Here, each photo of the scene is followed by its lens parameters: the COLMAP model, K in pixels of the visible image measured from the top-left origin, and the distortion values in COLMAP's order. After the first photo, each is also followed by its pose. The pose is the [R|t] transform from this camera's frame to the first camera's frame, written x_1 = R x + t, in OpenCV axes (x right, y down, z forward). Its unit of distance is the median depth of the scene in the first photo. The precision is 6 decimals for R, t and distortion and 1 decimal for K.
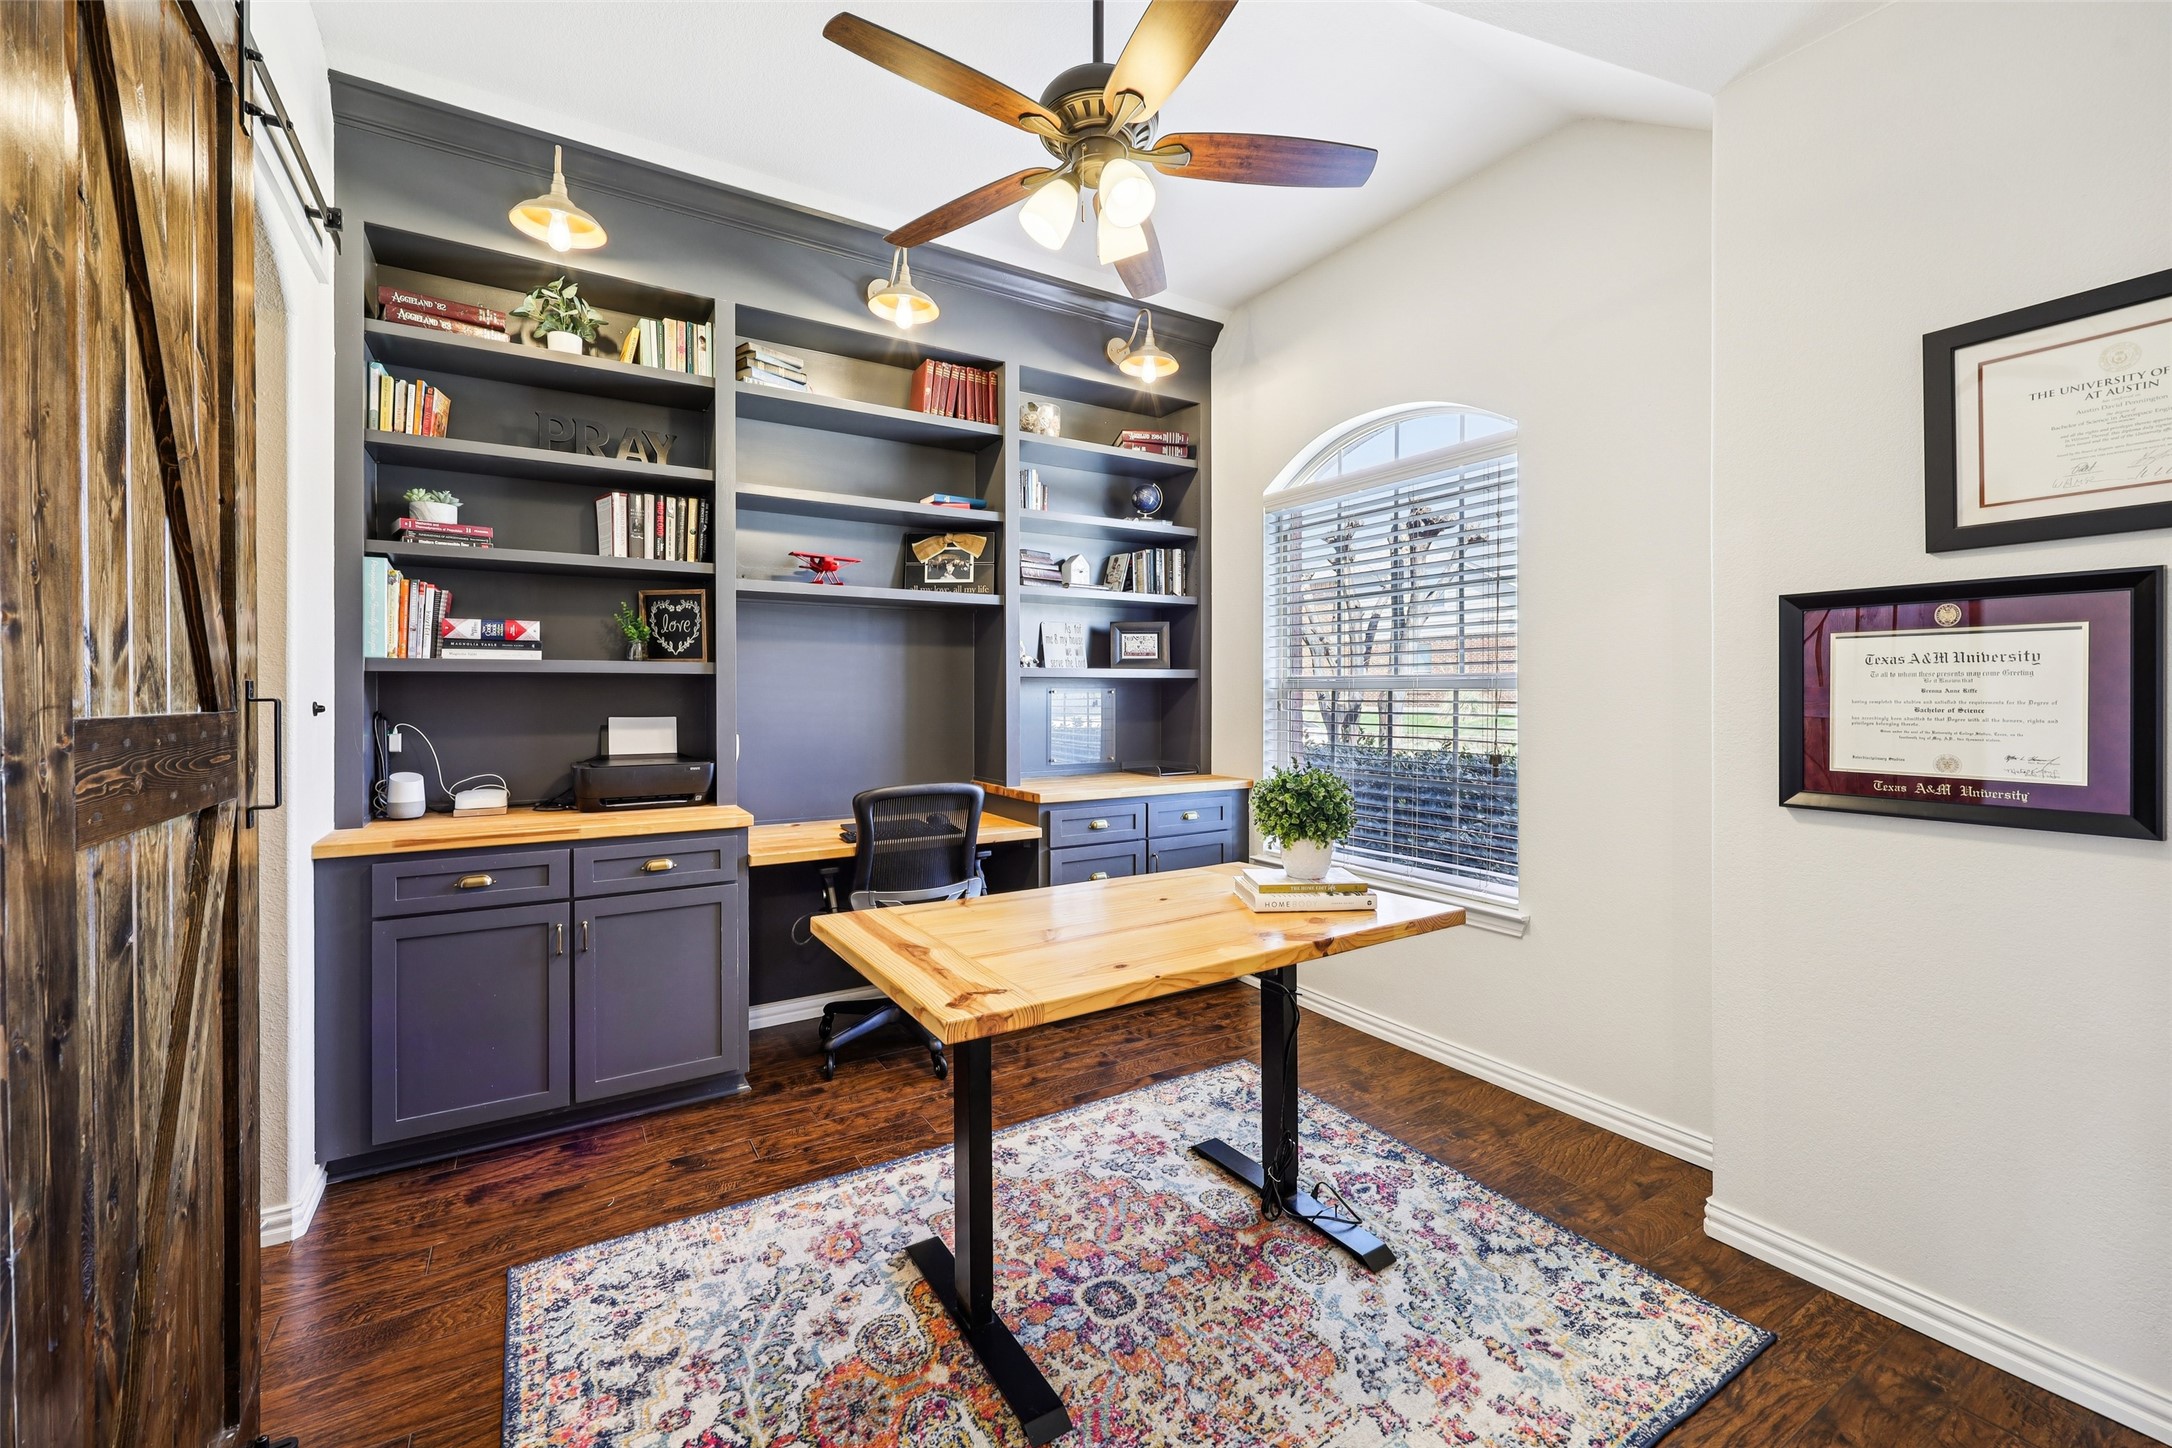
lens RADIAL K [[882.7, 0, 1089.3], [0, 882.7, 694.7], [0, 0, 1]] dist [0.002410, 0.000334]
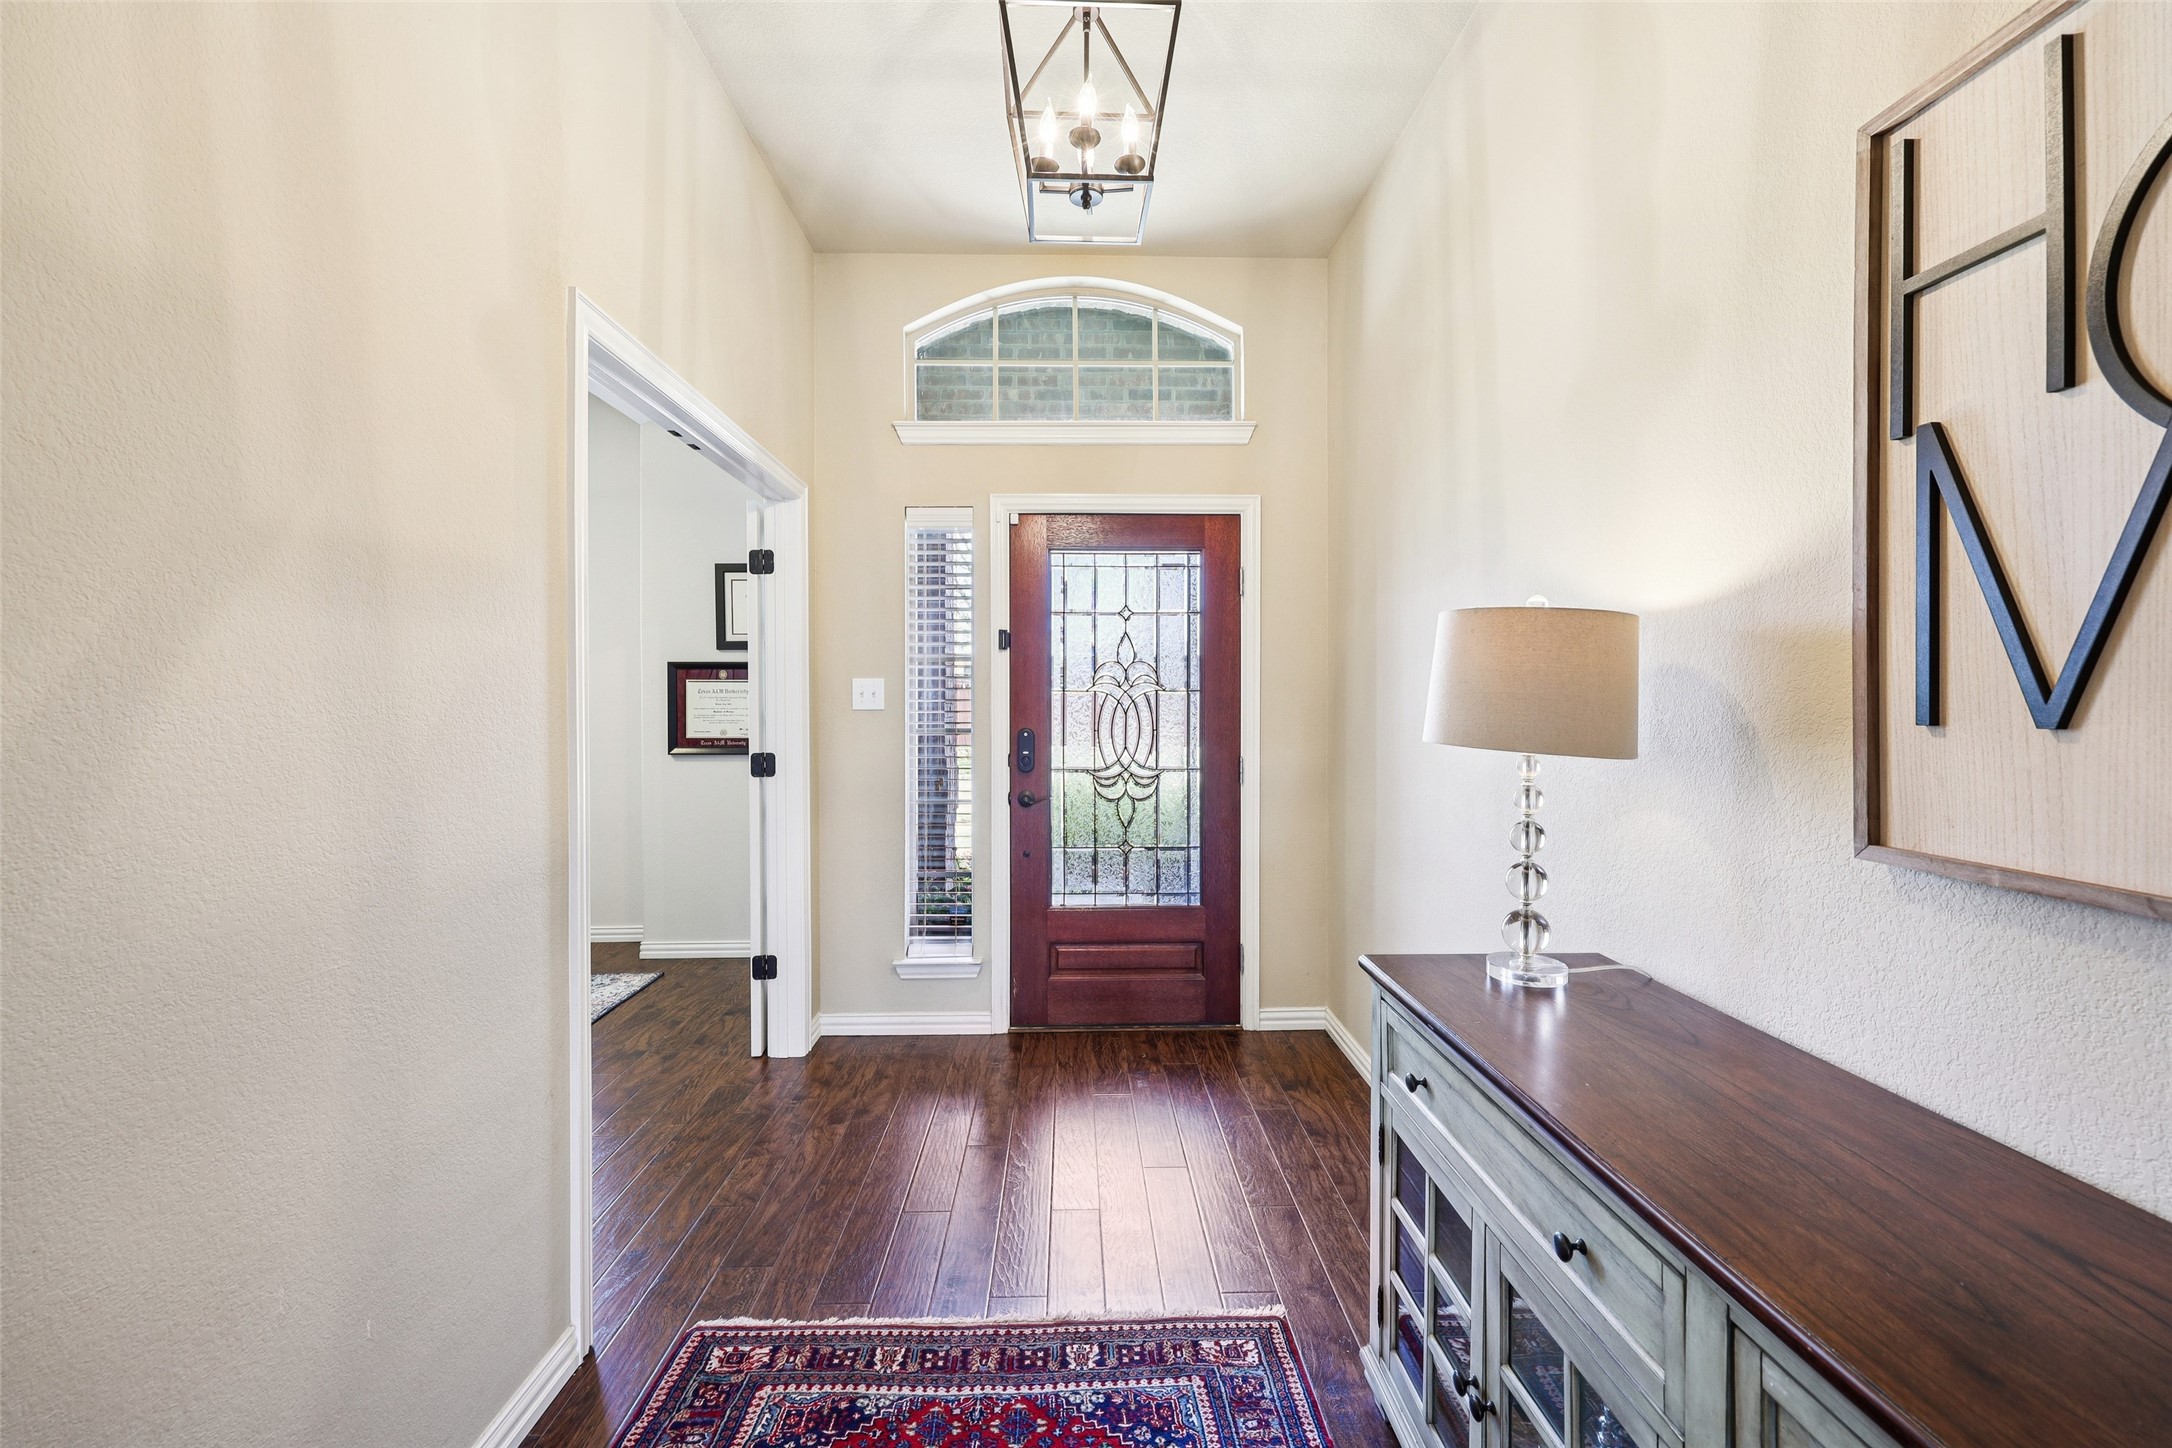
lens RADIAL K [[883.9, 0, 1081.5], [0, 883.9, 710.2], [0, 0, 1]] dist [0.000301, 0.000036]
pose [[0.510661, -0.009393, 0.859731, -0.652648], [-0.000590, 0.999936, 0.011275, -0.015702], [-0.859782, -0.006265, 0.510623, -1.113471]]
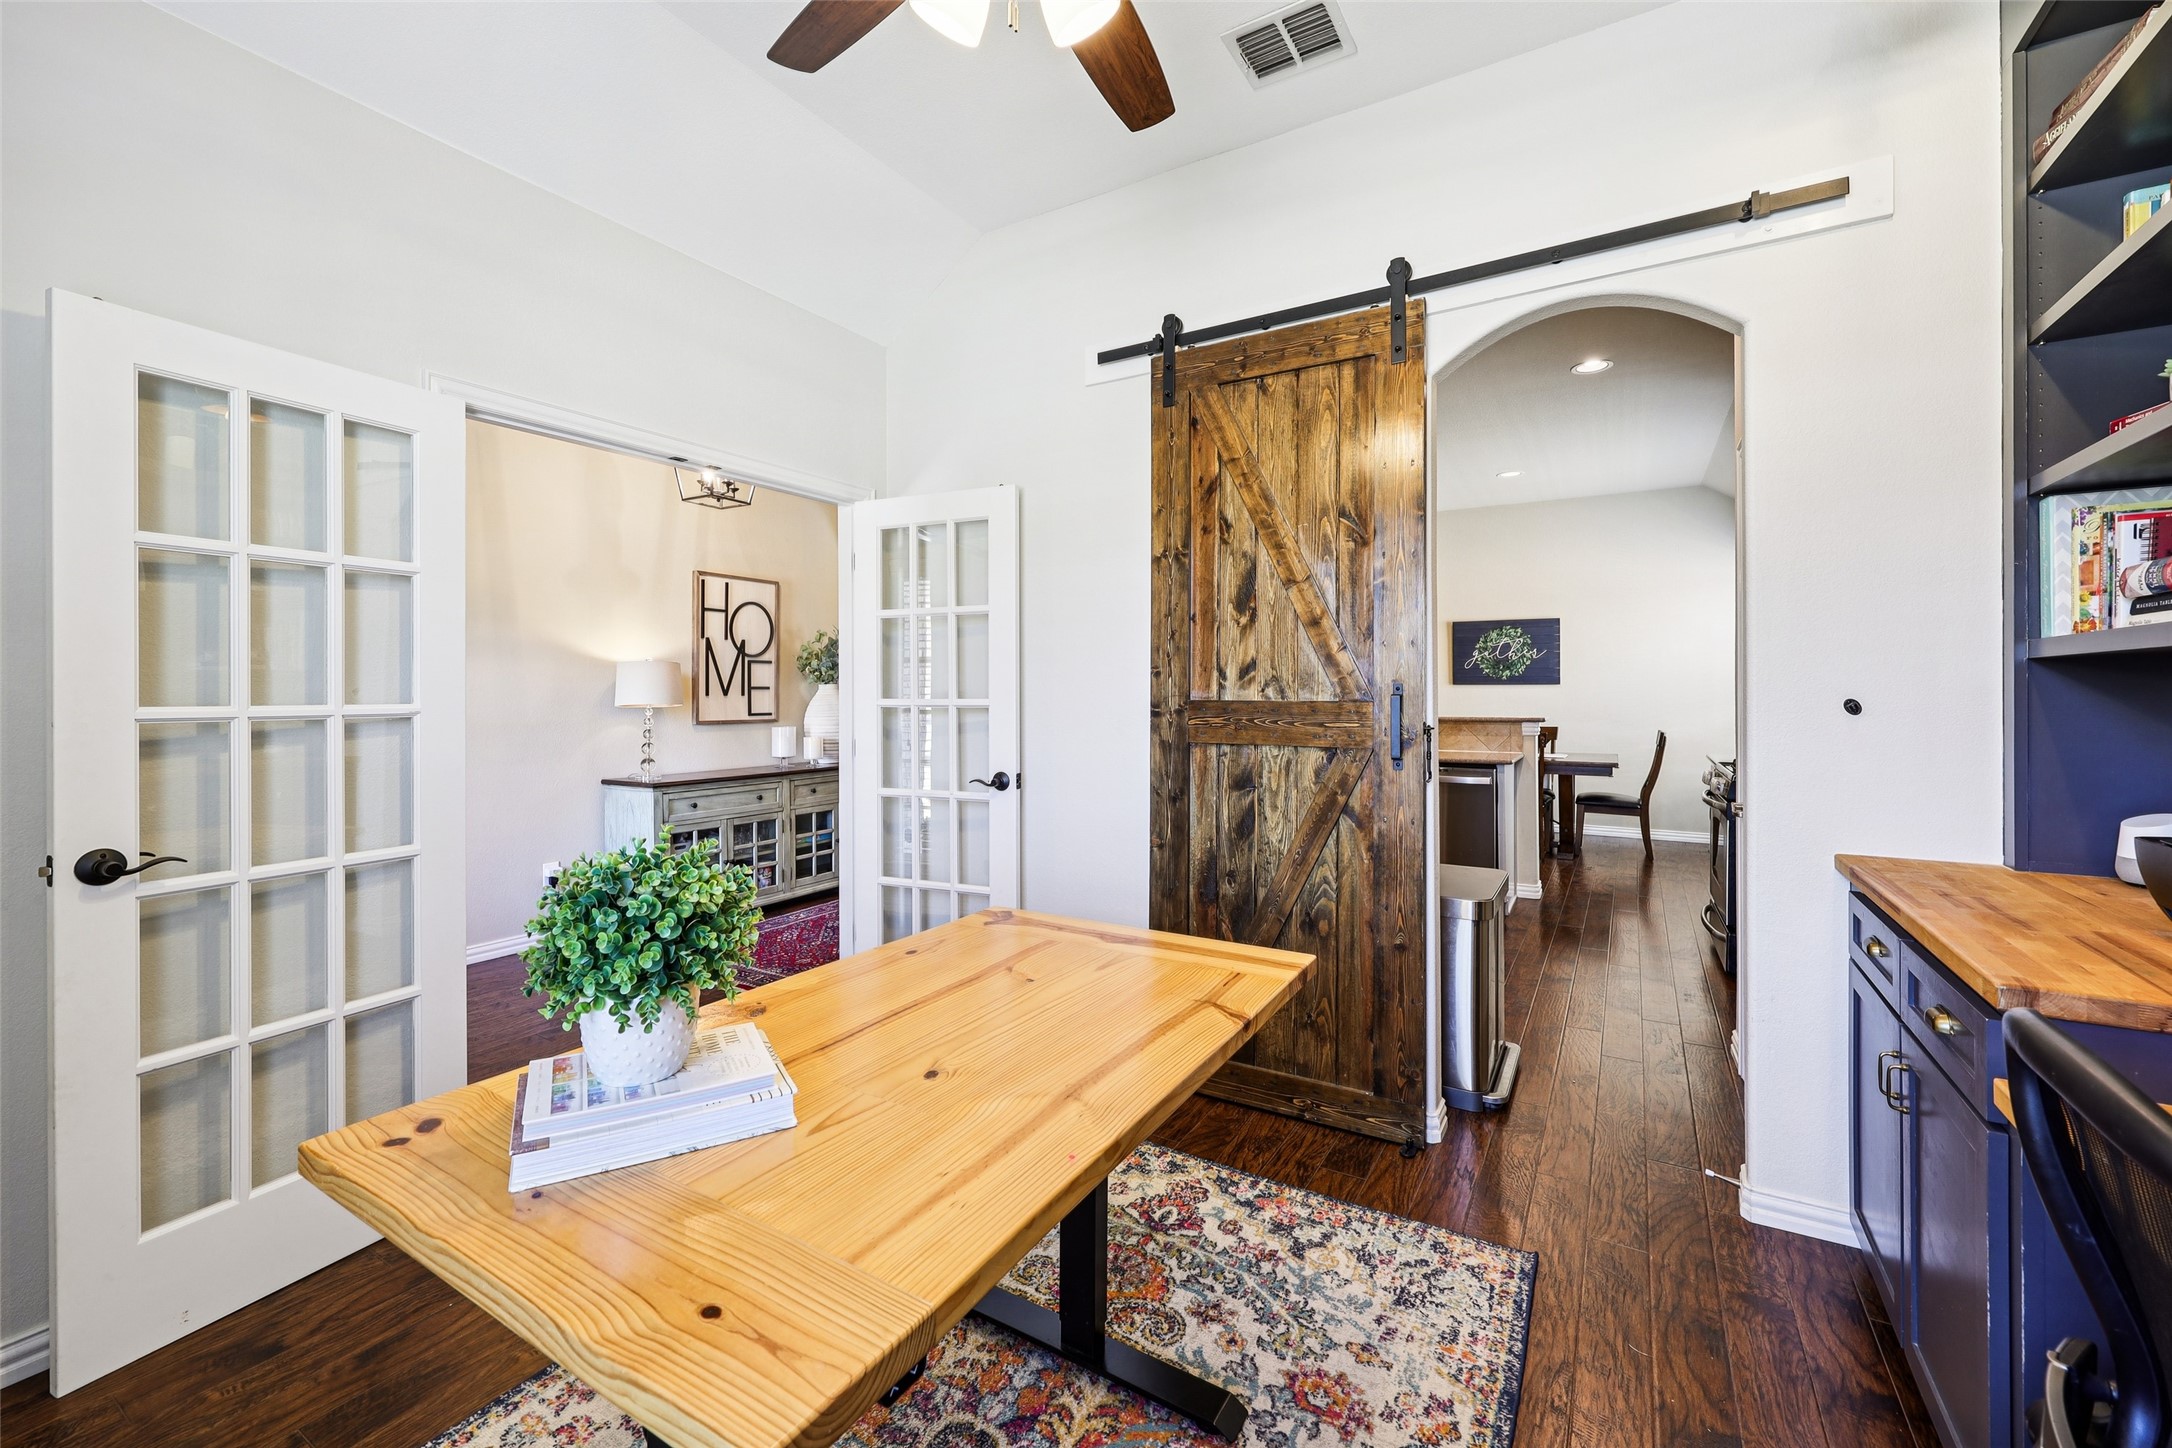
lens RADIAL K [[882.7, 0, 1089.3], [0, 882.7, 694.7], [0, 0, 1]] dist [0.002410, 0.000334]
pose [[-0.893389, 0.002800, -0.449275, 0.274452], [0.004211, 0.999989, -0.002142, 0.002536], [0.449264, -0.003805, -0.893391, 1.749944]]
